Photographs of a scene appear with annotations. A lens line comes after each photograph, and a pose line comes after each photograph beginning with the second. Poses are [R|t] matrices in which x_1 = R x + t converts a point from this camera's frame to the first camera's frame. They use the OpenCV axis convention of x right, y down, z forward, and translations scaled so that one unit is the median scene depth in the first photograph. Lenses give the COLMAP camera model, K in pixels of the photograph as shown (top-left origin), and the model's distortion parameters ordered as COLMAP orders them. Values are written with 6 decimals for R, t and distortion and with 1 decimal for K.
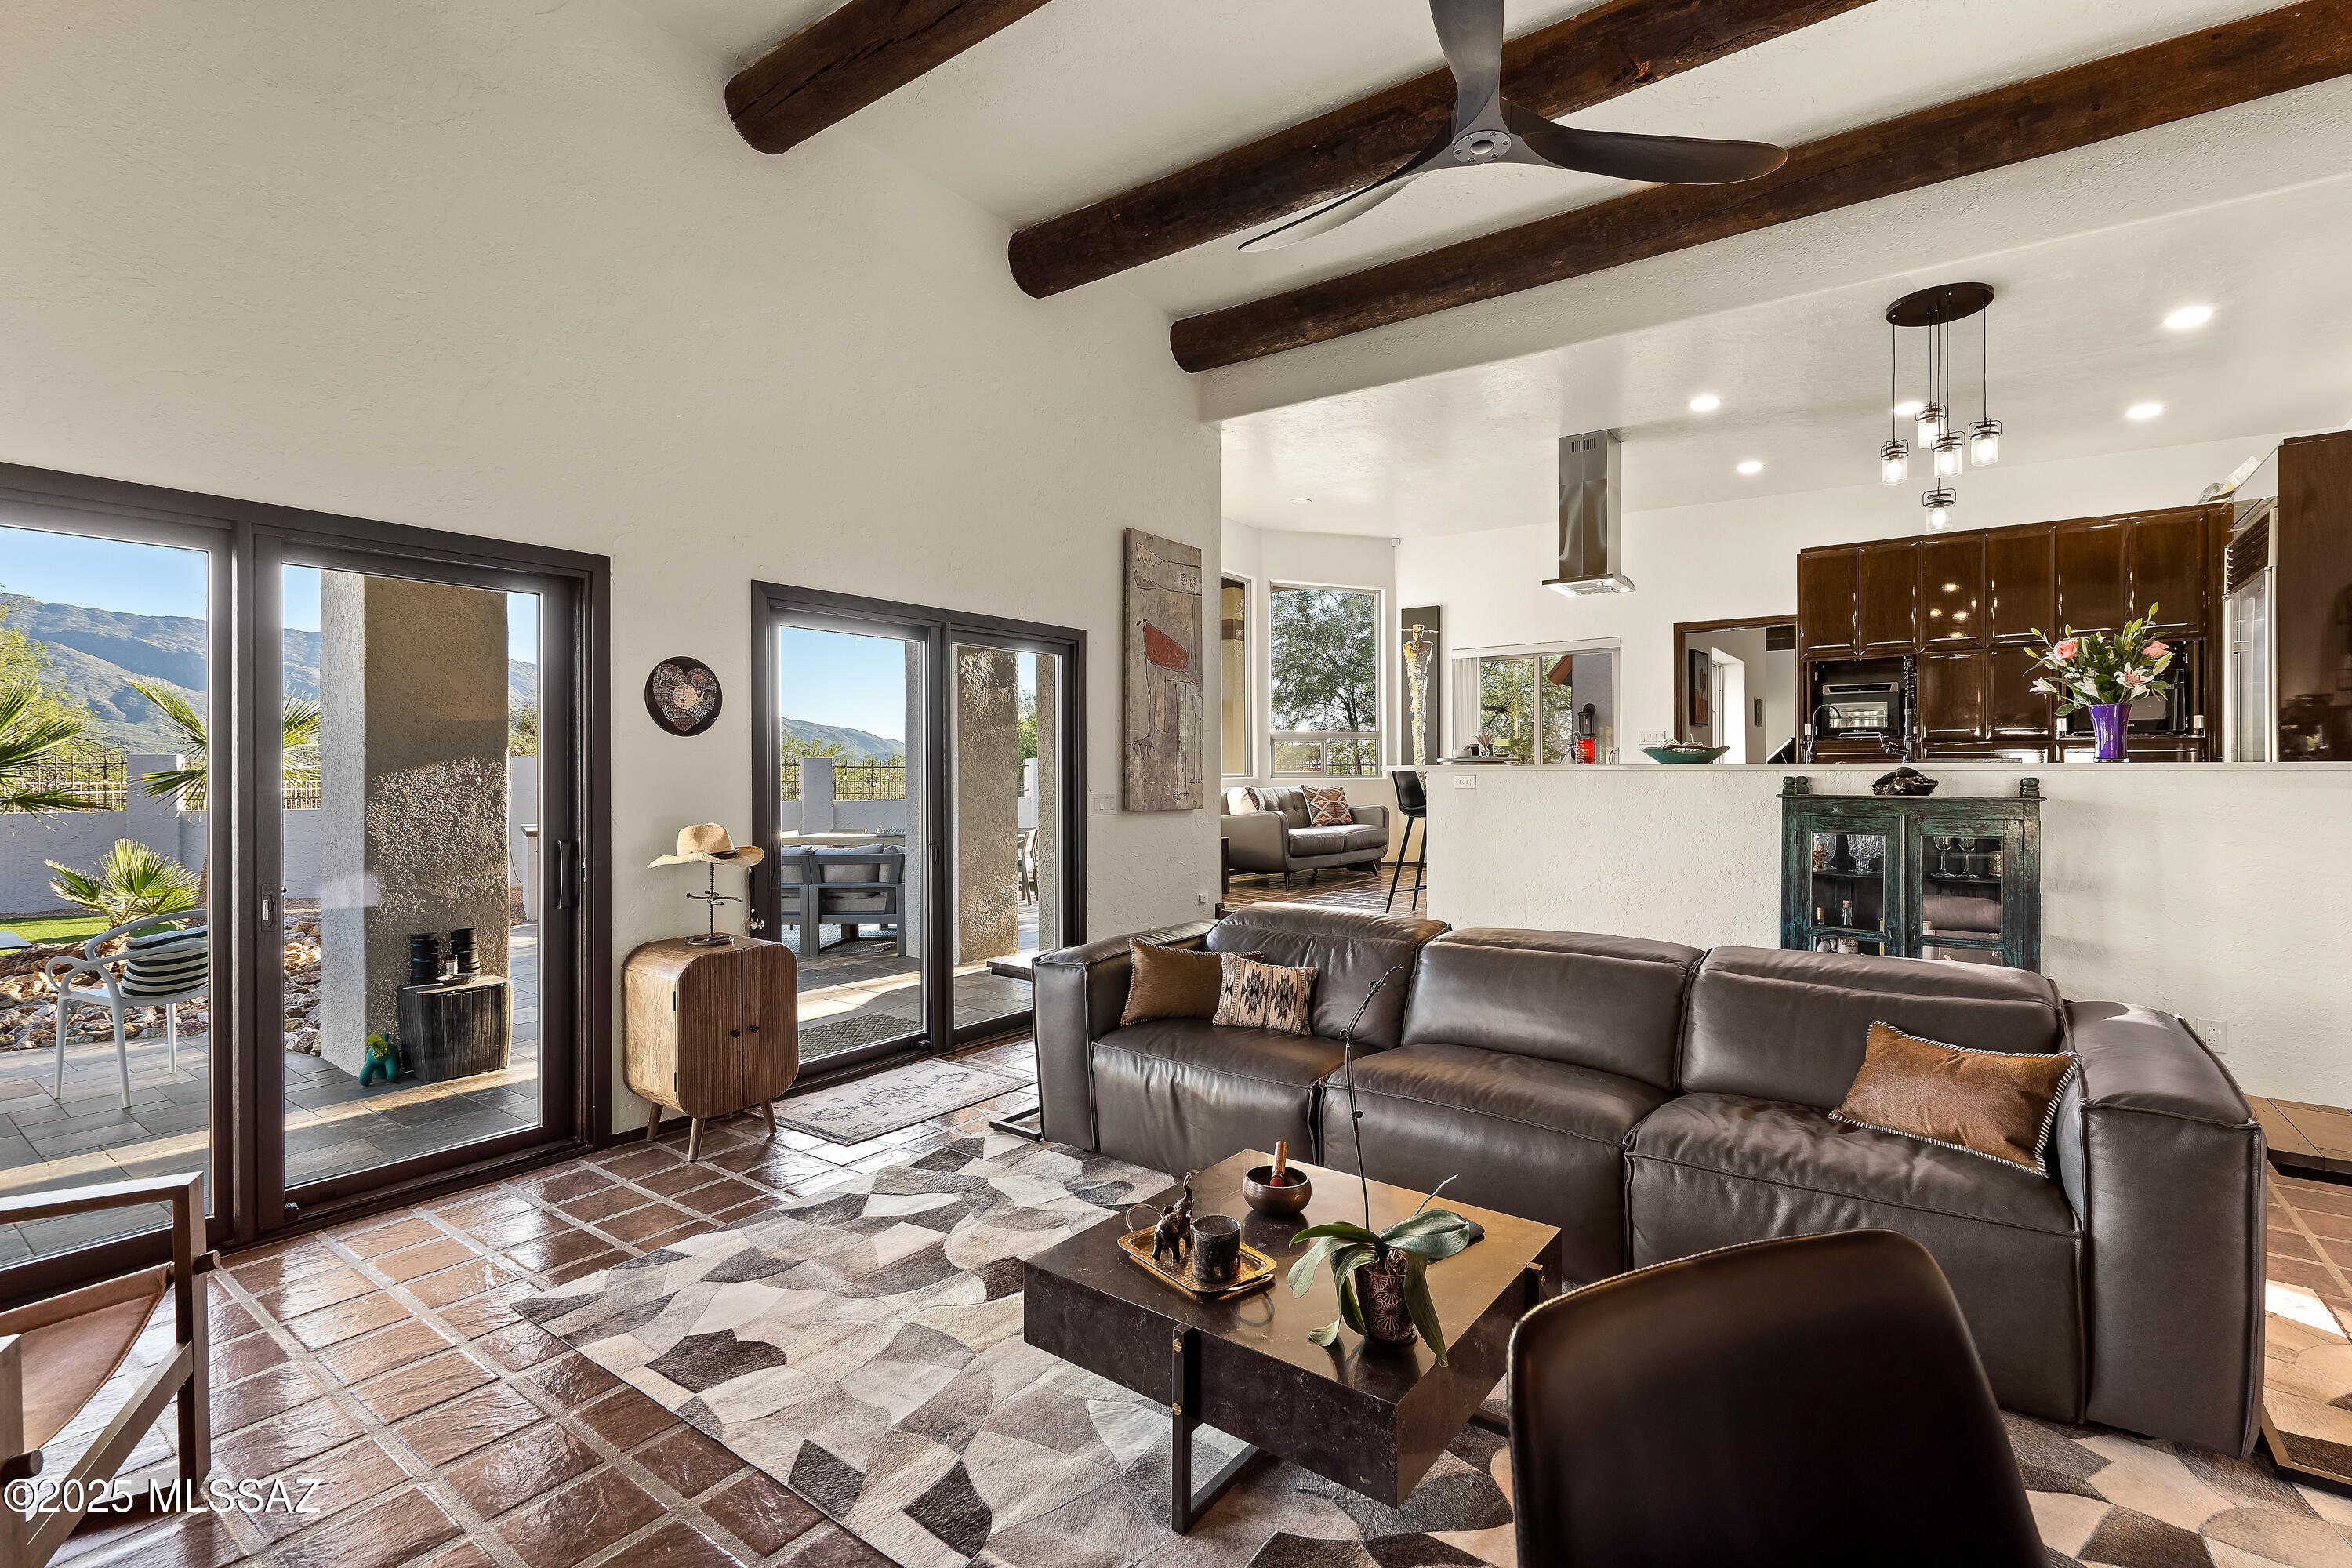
lens RADIAL K [[1071.2, 0, 1209.7], [0, 1071.2, 770.7], [0, 0, 1]] dist [-0.006686, 0.004671]
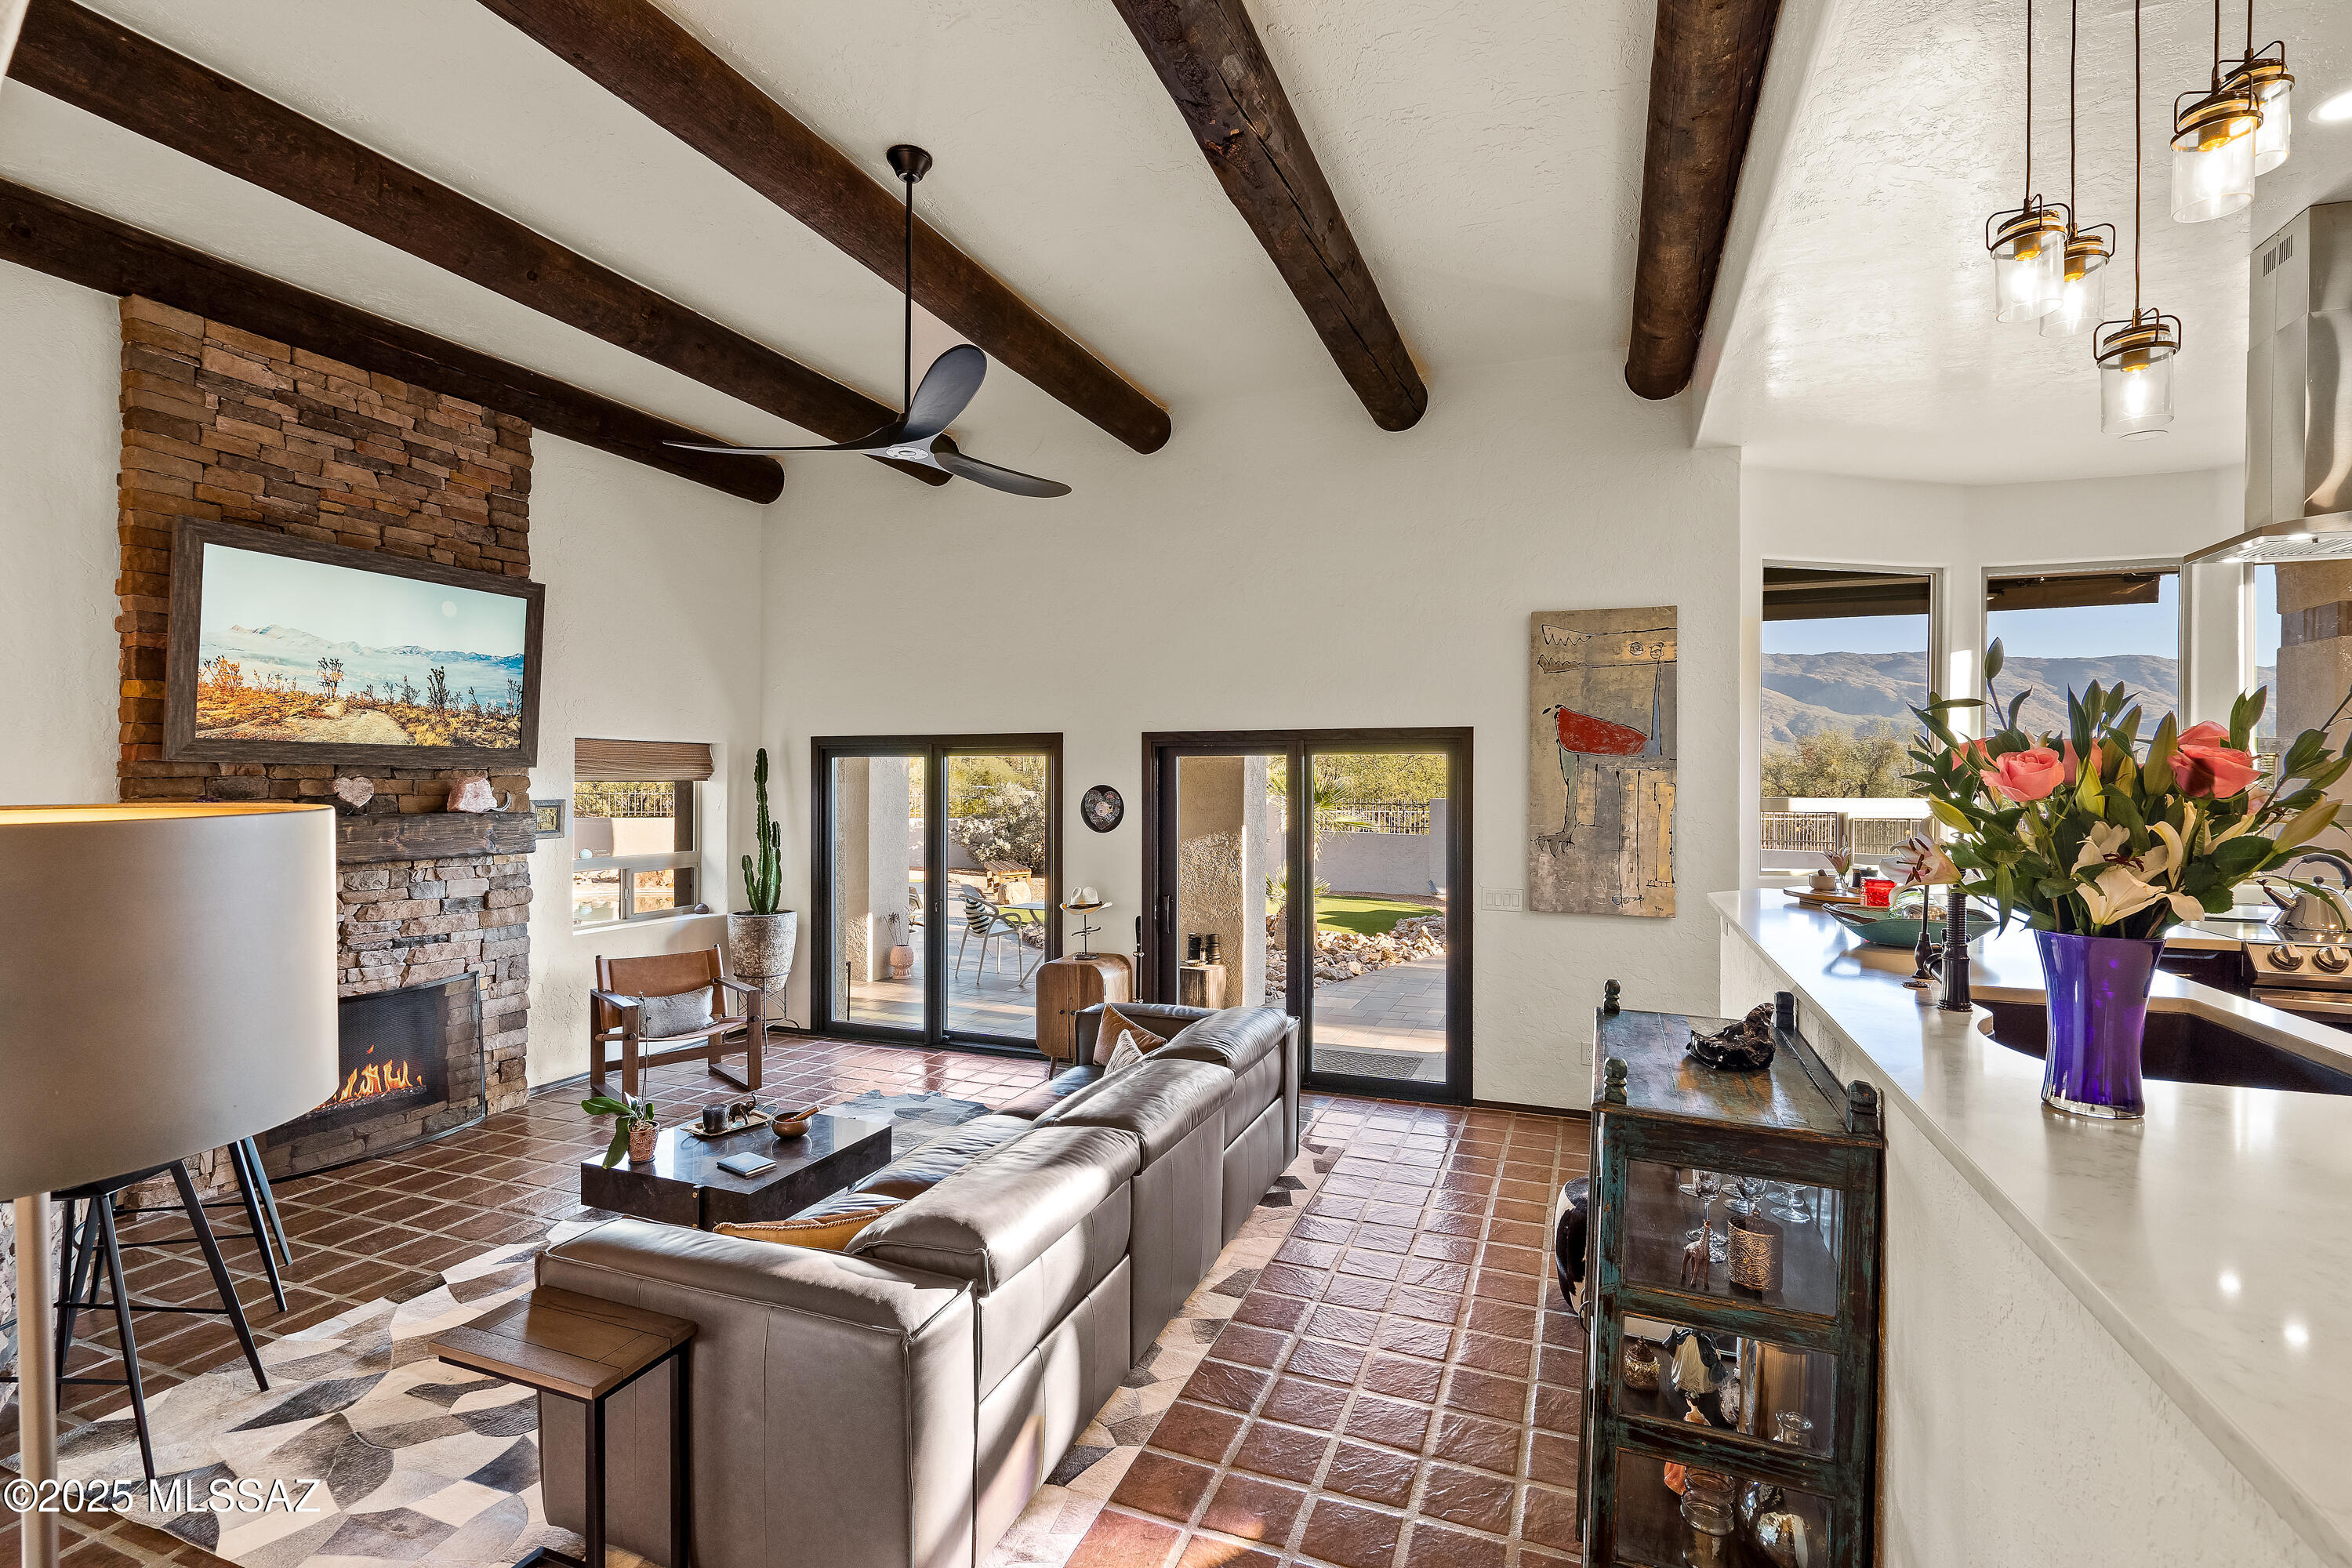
lens RADIAL K [[1071.2, 0, 1166.0], [0, 1071.2, 788.1], [0, 0, 1]] dist [-0.006686, 0.004671]
pose [[0.258005, 0.007373, -0.966115, 0.866178], [-0.005849, 0.999964, 0.006069, -0.084903], [0.966126, 0.004085, 0.258039, 0.502095]]
